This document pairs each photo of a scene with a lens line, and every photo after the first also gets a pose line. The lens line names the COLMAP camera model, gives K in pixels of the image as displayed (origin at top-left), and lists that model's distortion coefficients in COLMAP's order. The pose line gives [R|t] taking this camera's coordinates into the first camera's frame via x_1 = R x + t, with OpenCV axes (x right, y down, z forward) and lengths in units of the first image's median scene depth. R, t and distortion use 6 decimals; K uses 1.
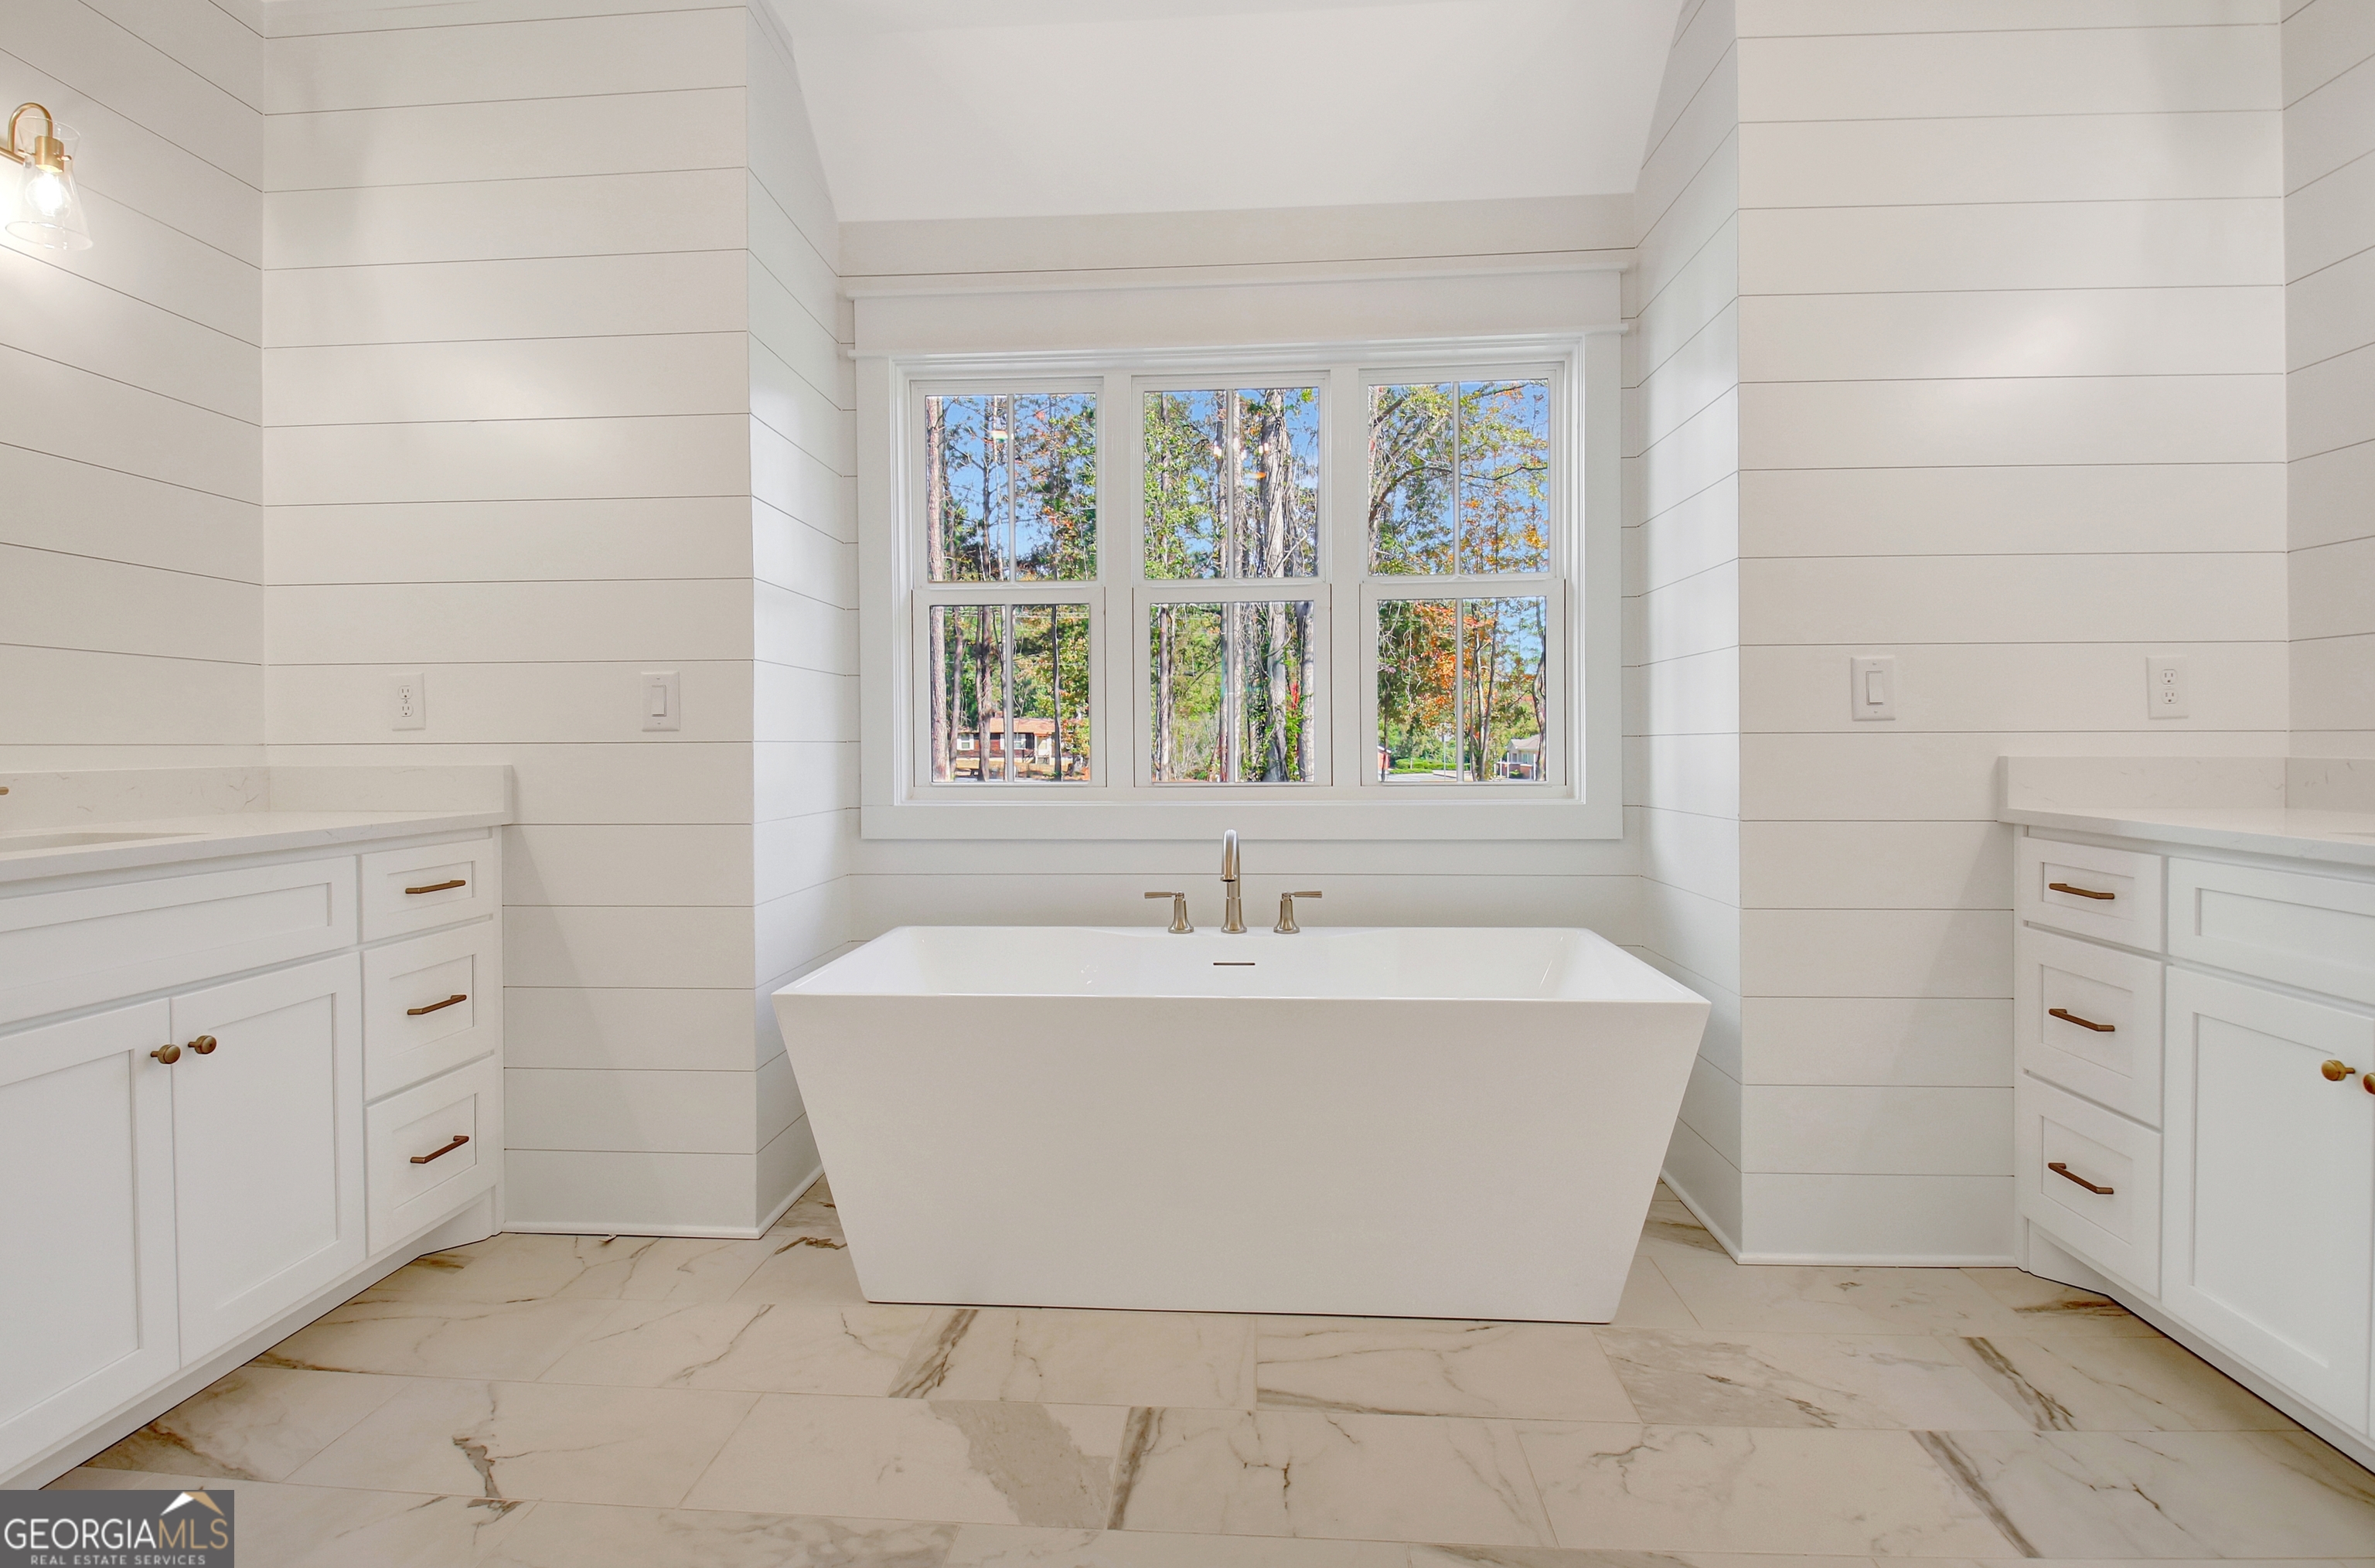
lens RADIAL K [[1118.3, 0, 1180.7], [0, 1118.3, 758.7], [0, 0, 1]] dist [0.000414, -0.000480]
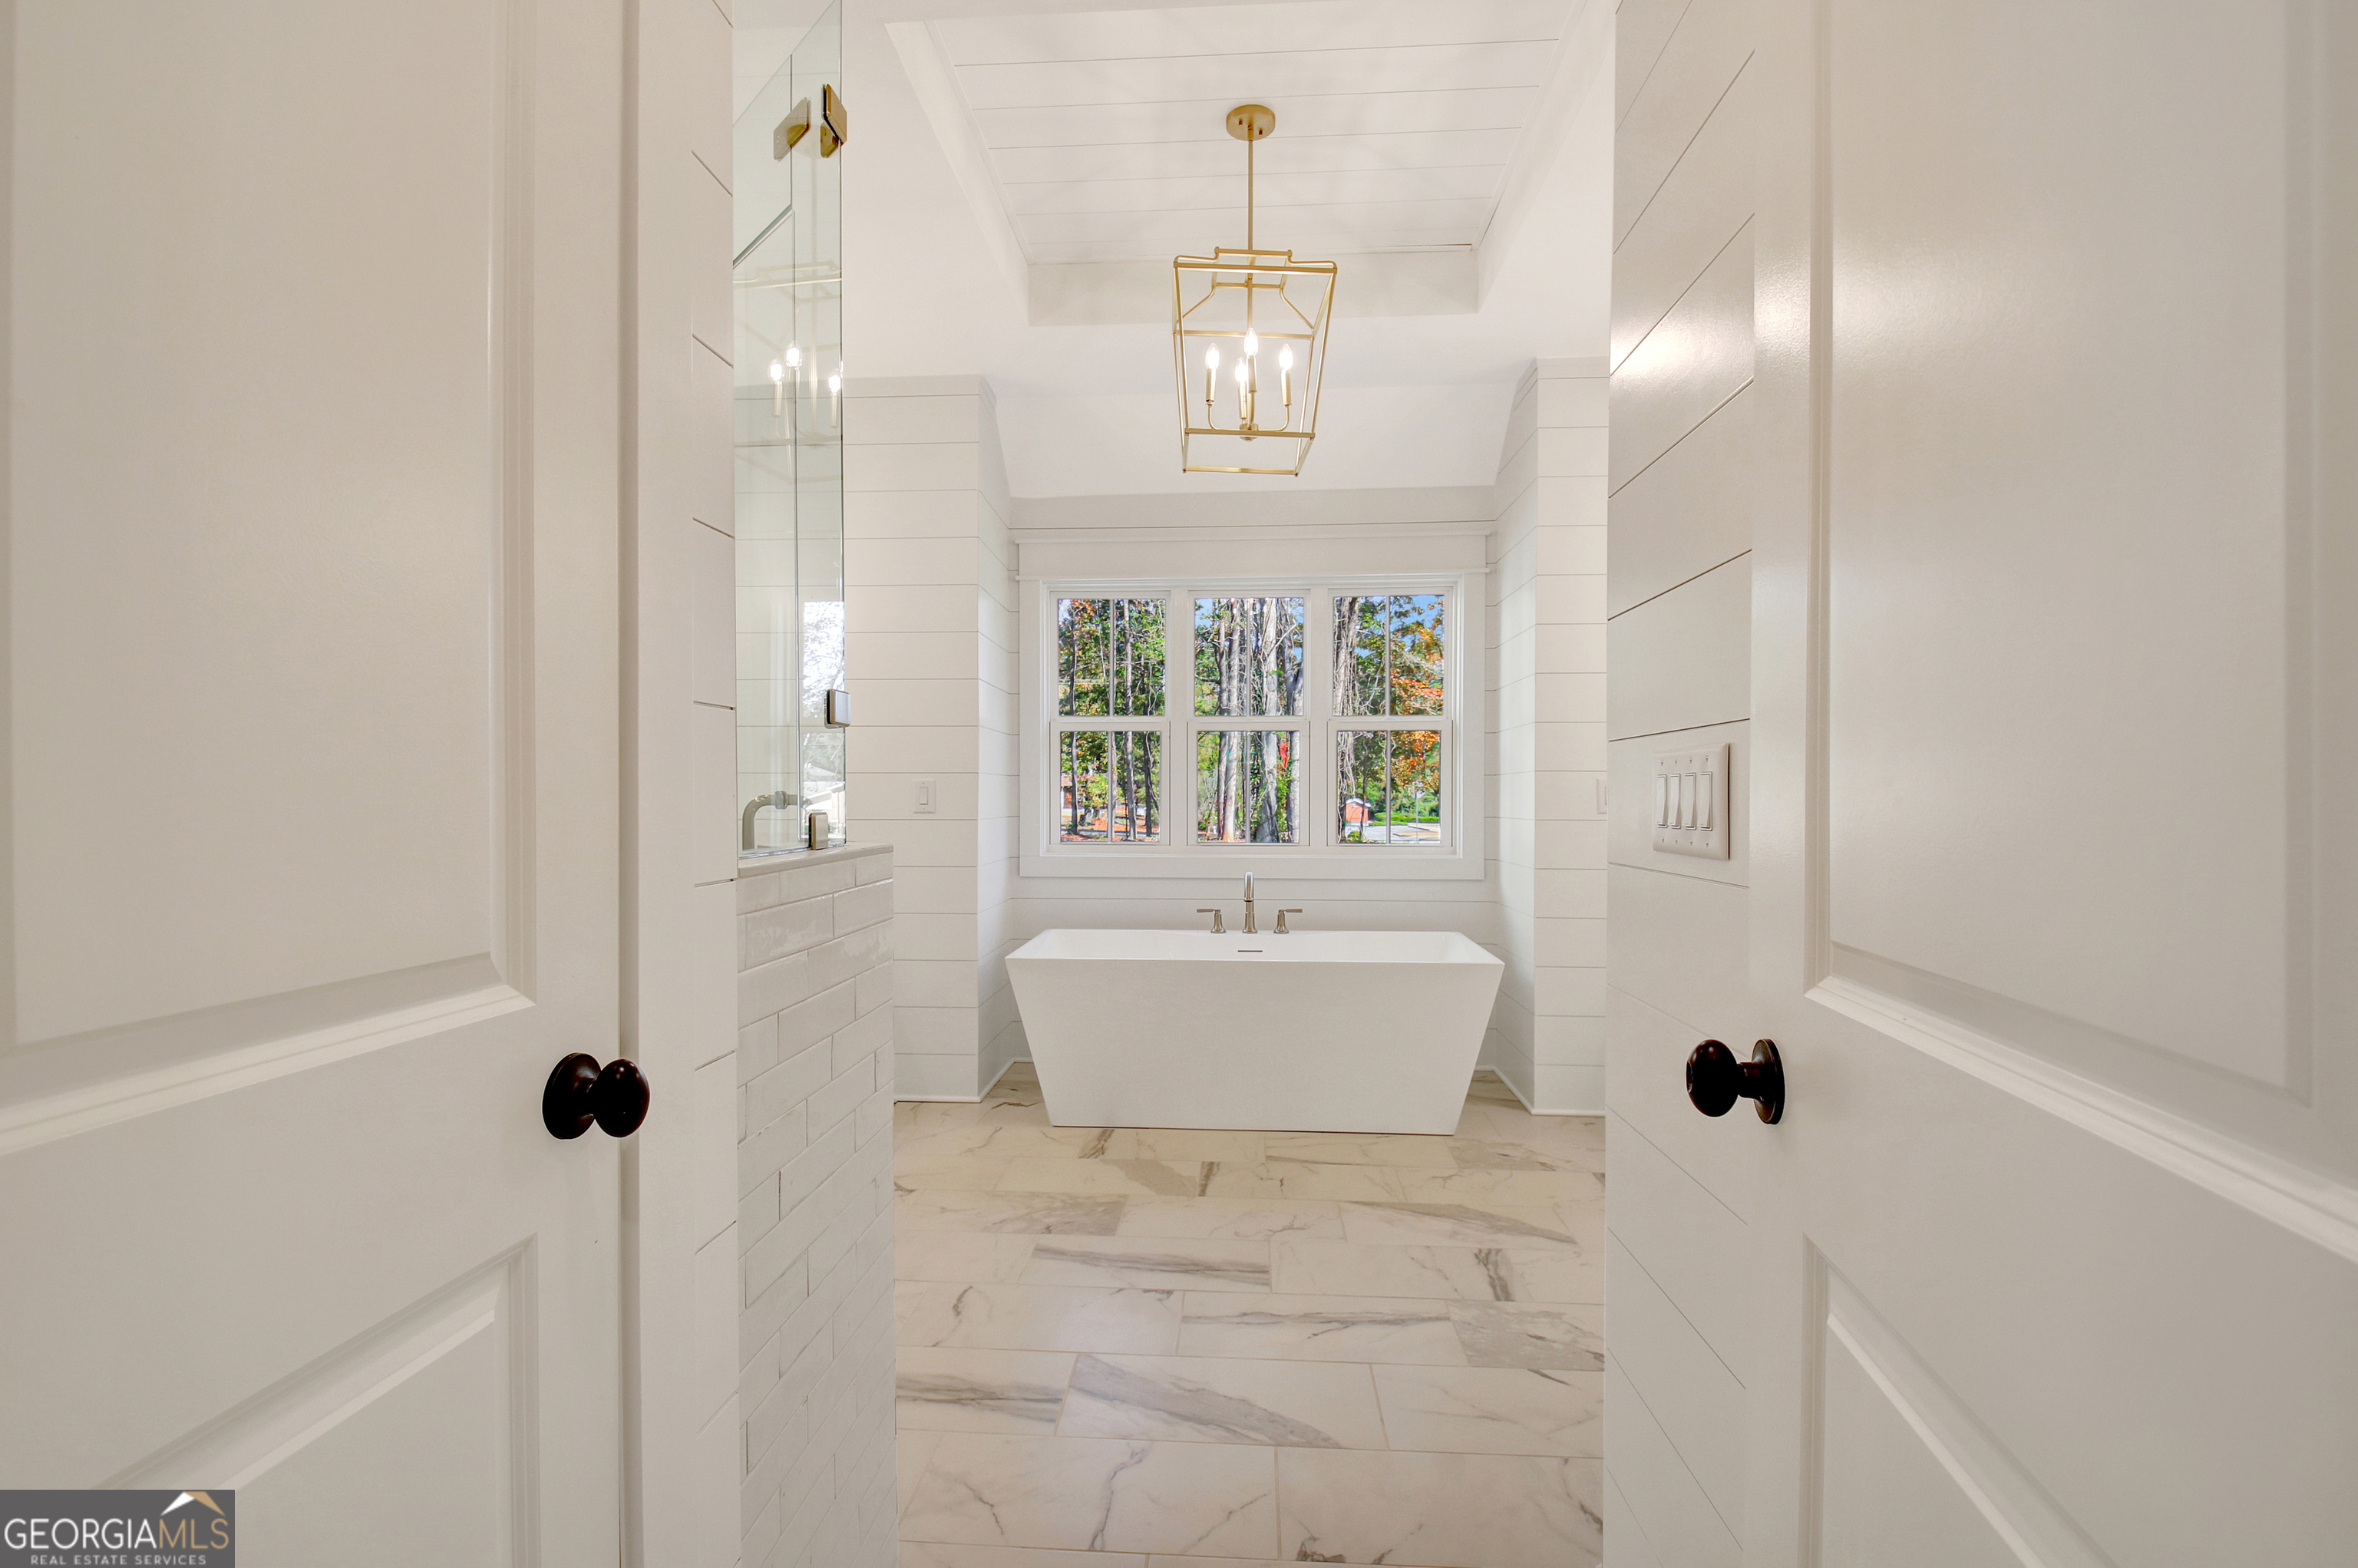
lens RADIAL K [[1077.9, 0, 1166.9], [0, 1077.9, 805.8], [0, 0, 1]] dist [-0.000644, -0.000071]
pose [[0.999963, 0.006531, -0.005685, -0.068663], [-0.006538, 0.999978, -0.001145, -0.033142], [0.005678, 0.001182, 0.999983, -0.618511]]
